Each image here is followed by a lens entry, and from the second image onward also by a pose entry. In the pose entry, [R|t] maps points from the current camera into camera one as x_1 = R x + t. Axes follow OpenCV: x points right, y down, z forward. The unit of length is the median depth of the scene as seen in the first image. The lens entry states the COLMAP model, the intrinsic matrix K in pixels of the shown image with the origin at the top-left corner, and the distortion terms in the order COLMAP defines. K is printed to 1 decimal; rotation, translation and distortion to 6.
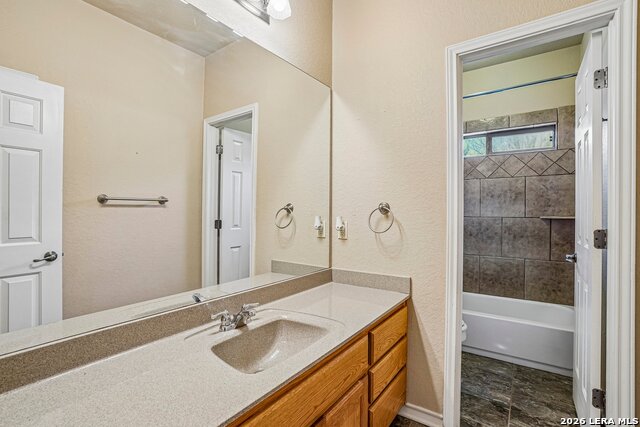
lens RADIAL K [[301.2, 0, 323.4], [0, 301.2, 213.9], [0, 0, 1]] dist [-0.025459, 0.005595]
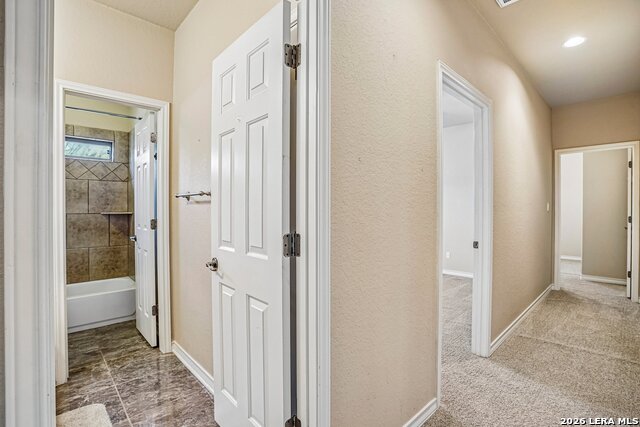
lens RADIAL K [[301.2, 0, 324.7], [0, 301.2, 212.5], [0, 0, 1]] dist [-0.025459, 0.005595]
pose [[0.218007, -0.013849, 0.975849, -0.300384], [0.006294, 0.999898, 0.012784, -0.001843], [-0.975927, 0.003355, 0.218072, -0.204967]]
